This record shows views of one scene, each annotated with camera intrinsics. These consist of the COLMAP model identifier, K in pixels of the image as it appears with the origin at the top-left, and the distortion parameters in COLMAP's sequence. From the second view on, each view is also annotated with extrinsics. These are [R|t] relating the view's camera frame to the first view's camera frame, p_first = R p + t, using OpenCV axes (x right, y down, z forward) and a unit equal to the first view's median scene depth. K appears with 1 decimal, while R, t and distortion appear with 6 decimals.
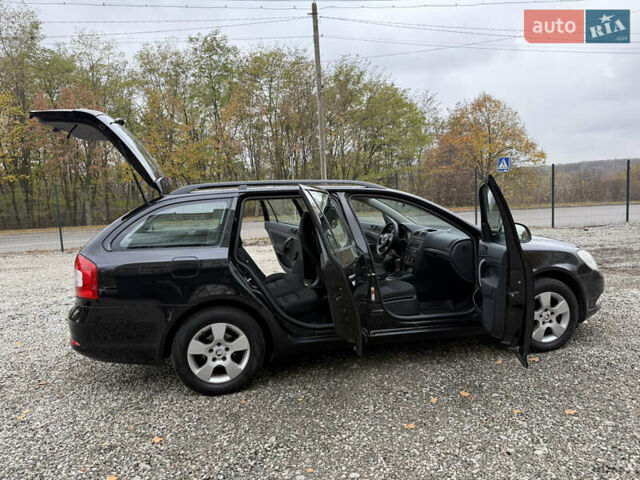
lens RADIAL K [[452.3, 0, 321.9], [0, 452.3, 236.0], [0, 0, 1]] dist [0.025090, -0.032130]
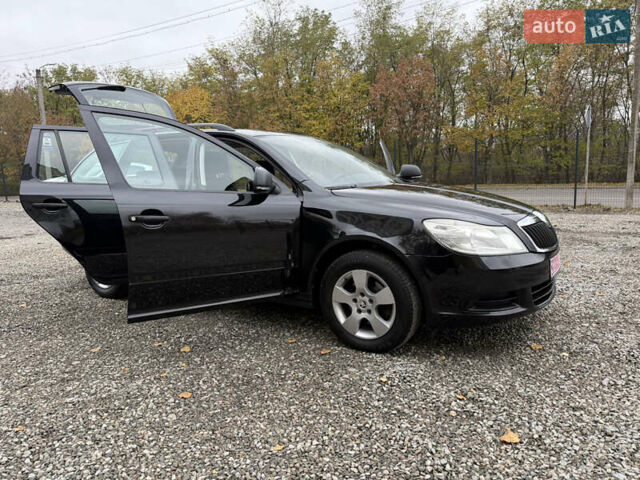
lens RADIAL K [[452.3, 0, 315.3], [0, 452.3, 243.1], [0, 0, 1]] dist [0.025090, -0.032130]
pose [[0.676422, 0.138312, -0.723411, 0.950438], [-0.076080, 0.990076, 0.118159, 0.002003], [0.732575, -0.024889, 0.680231, 0.451105]]
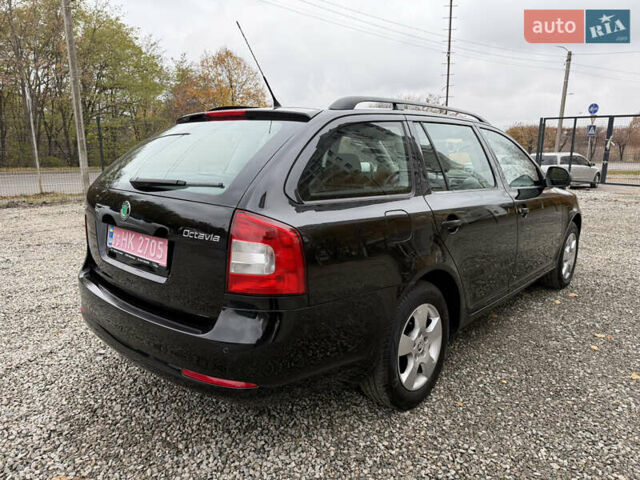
lens RADIAL K [[457.3, 0, 318.0], [0, 457.3, 238.3], [0, 0, 1]] dist [0.020186, -0.001721]
pose [[0.816711, -0.069992, 0.572787, -0.632707], [0.017996, 0.995223, 0.095953, 0.018811], [-0.576767, -0.068058, 0.814069, 0.446682]]
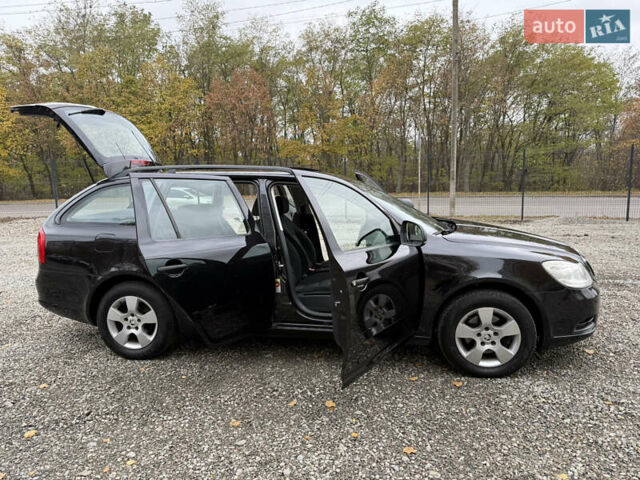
lens RADIAL K [[452.3, 0, 318.5], [0, 452.3, 240.0], [0, 0, 1]] dist [0.025090, -0.032130]
pose [[0.925943, 0.077337, -0.369661, 0.499815], [-0.053205, 0.995759, 0.075054, -0.043050], [0.373898, -0.049828, 0.926130, 0.127668]]
